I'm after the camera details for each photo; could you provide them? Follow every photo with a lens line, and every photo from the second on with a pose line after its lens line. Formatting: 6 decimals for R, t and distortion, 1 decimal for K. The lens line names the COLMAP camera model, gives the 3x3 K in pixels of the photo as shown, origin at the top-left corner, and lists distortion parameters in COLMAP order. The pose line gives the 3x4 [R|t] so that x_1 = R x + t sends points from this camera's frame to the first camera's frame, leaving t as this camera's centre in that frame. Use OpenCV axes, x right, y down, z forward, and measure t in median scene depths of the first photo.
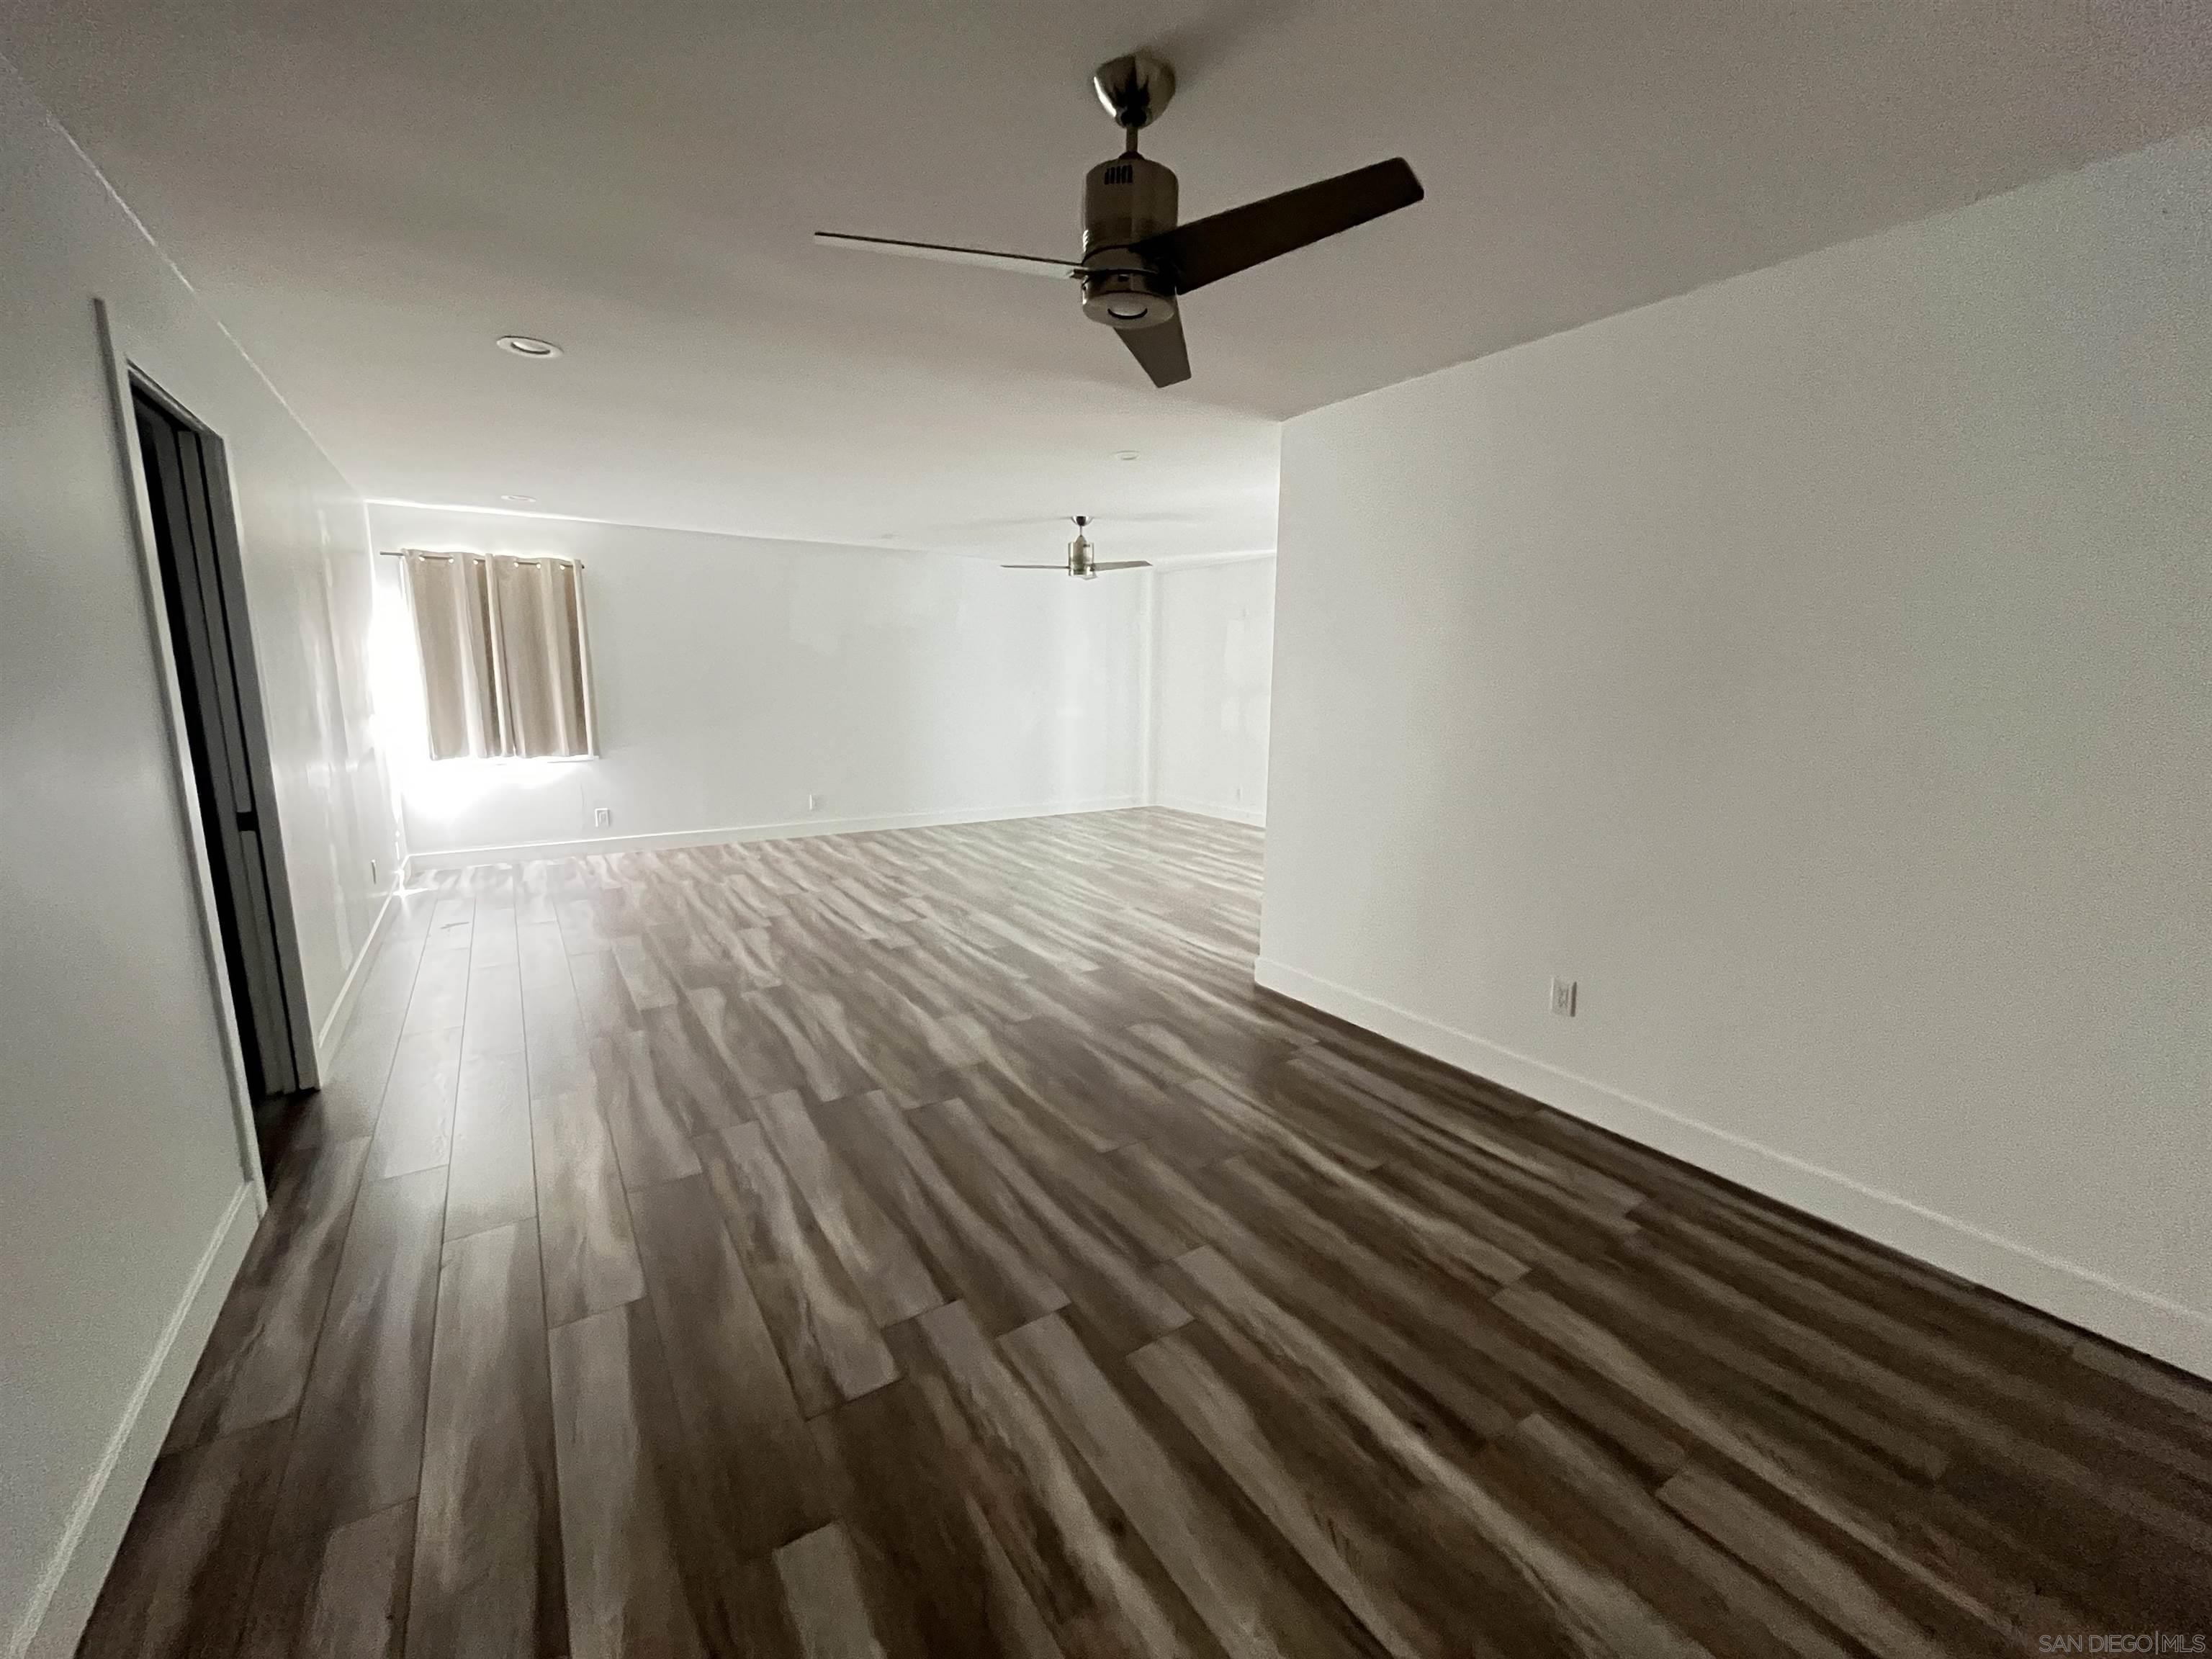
lens RADIAL K [[891.0, 0, 1106.1], [0, 891.0, 826.8], [0, 0, 1]] dist [-0.006804, 0.000734]
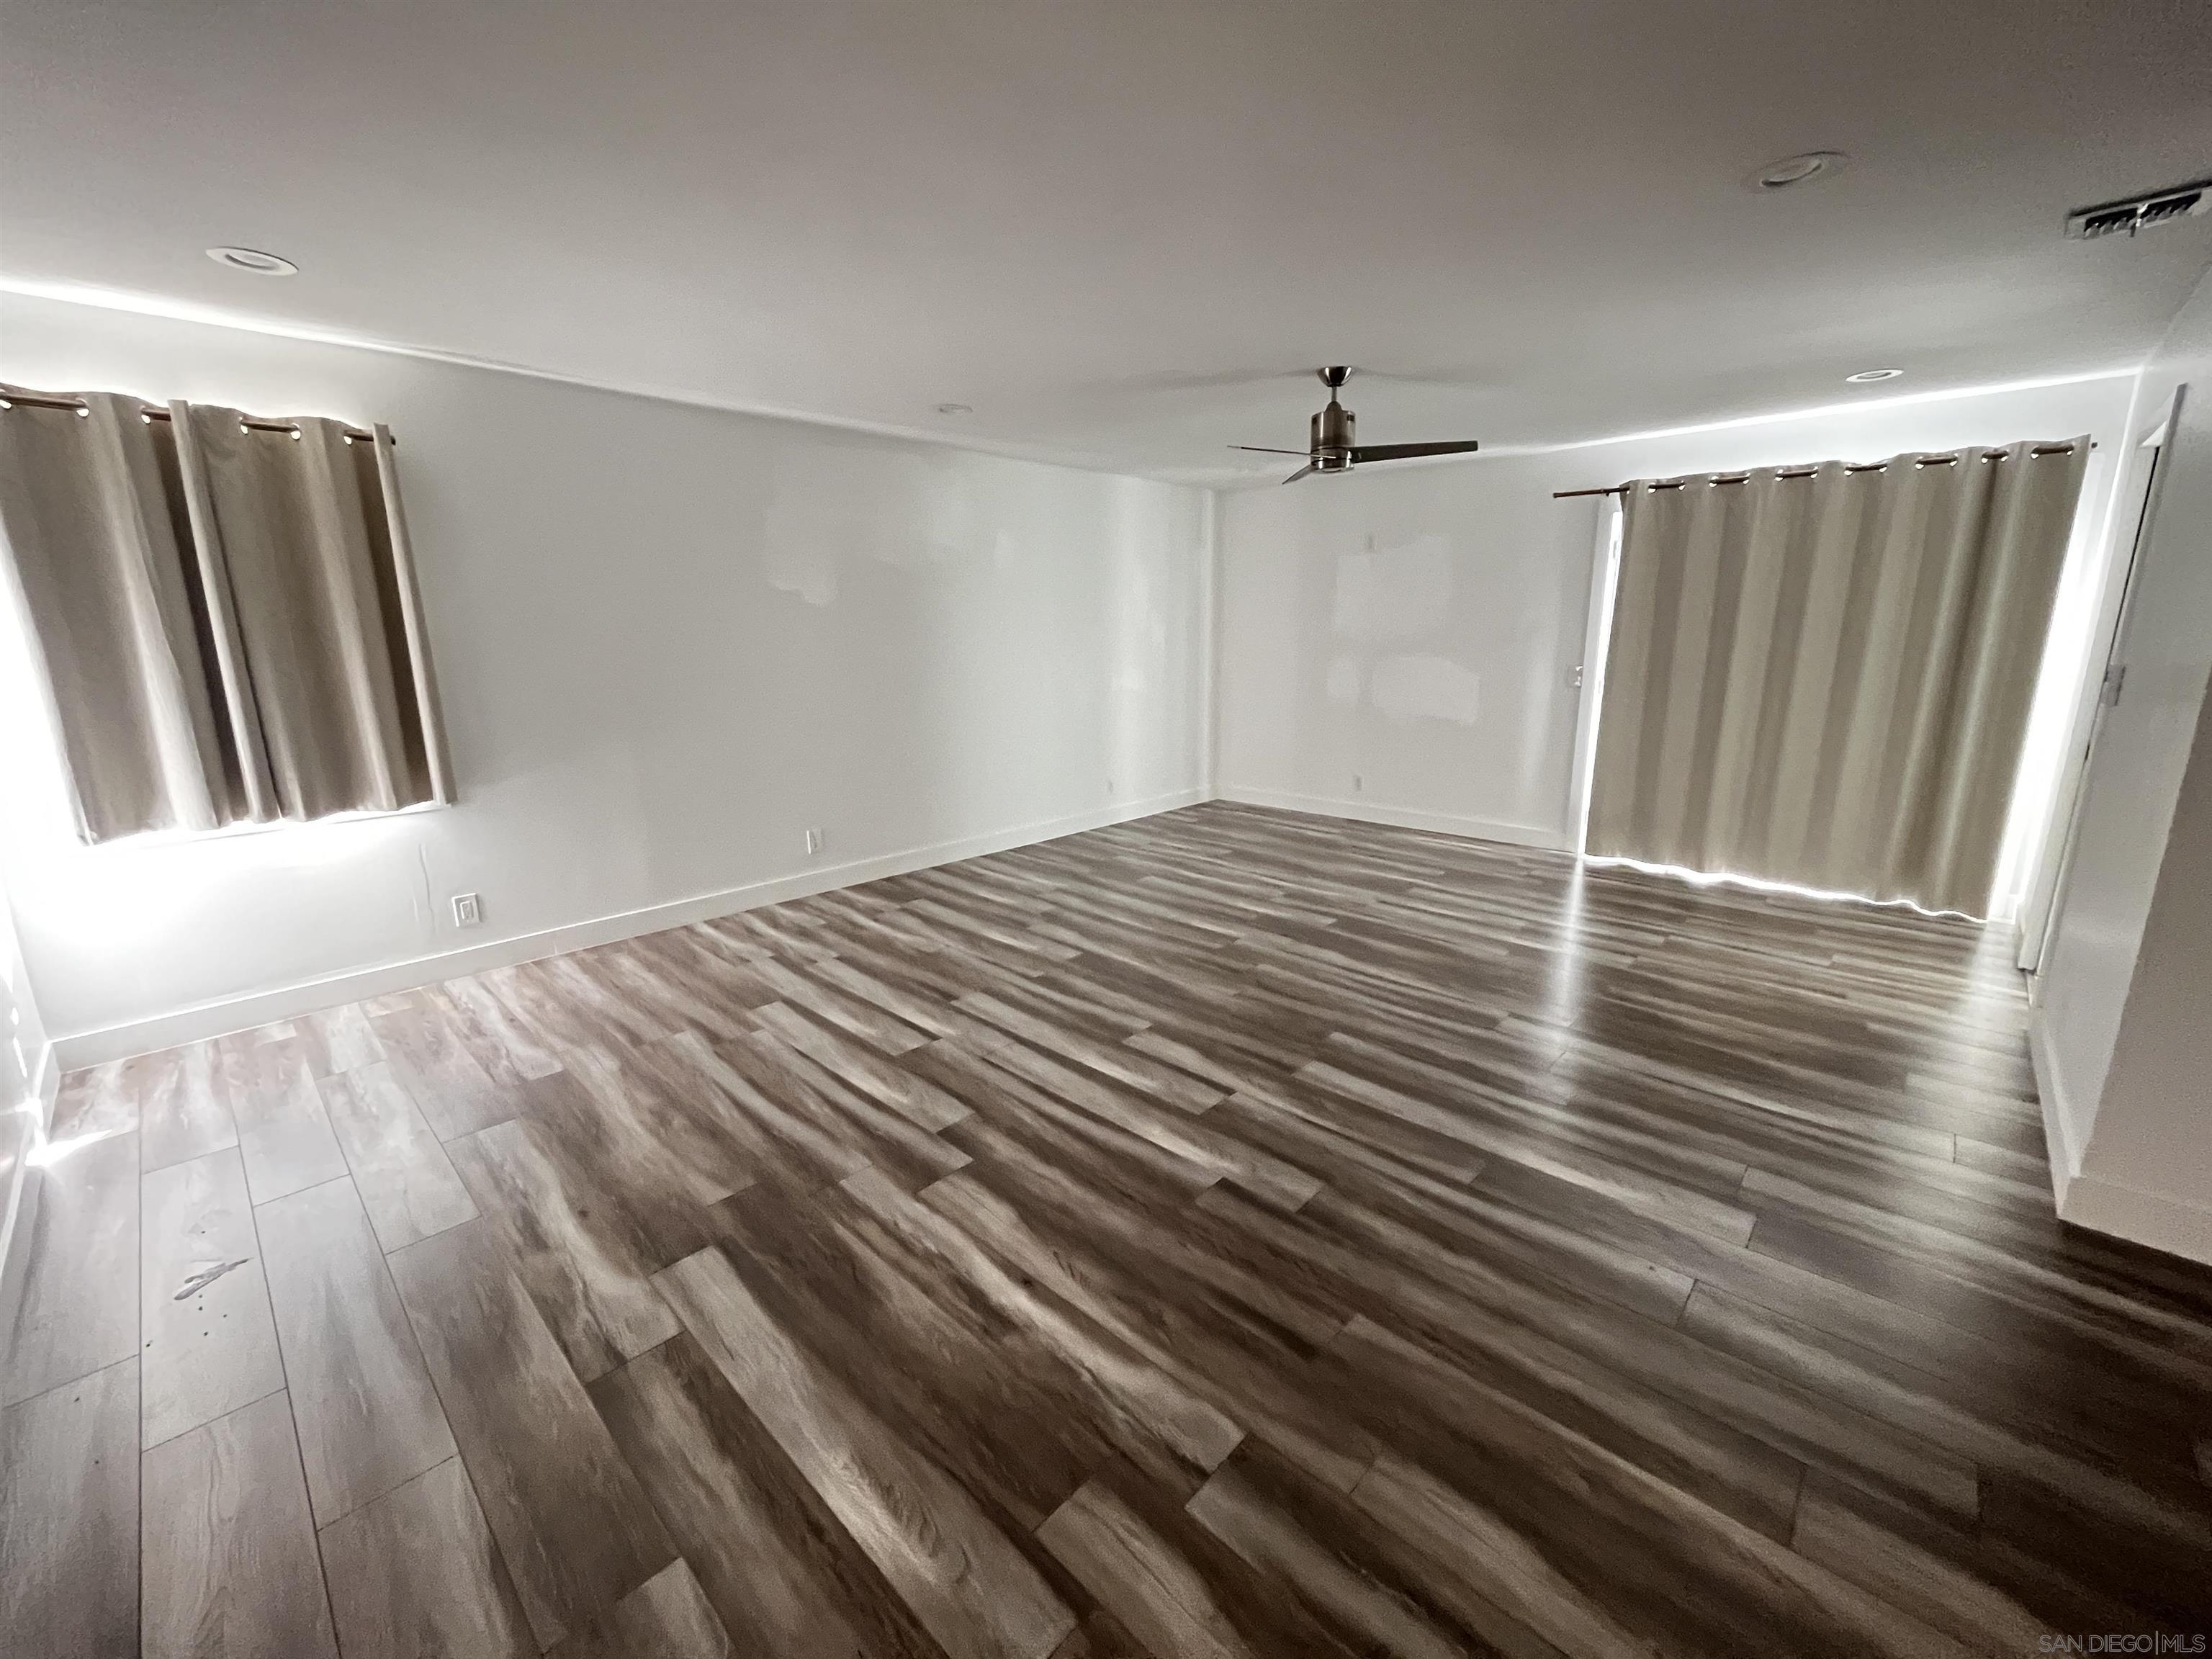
lens RADIAL K [[891.0, 0, 1106.7], [0, 891.0, 827.5], [0, 0, 1]] dist [-0.006804, 0.000734]
pose [[0.975417, -0.067149, 0.209886, -0.325252], [0.056095, 0.996728, 0.058188, -0.080336], [-0.213106, -0.044984, 0.975993, 0.423049]]
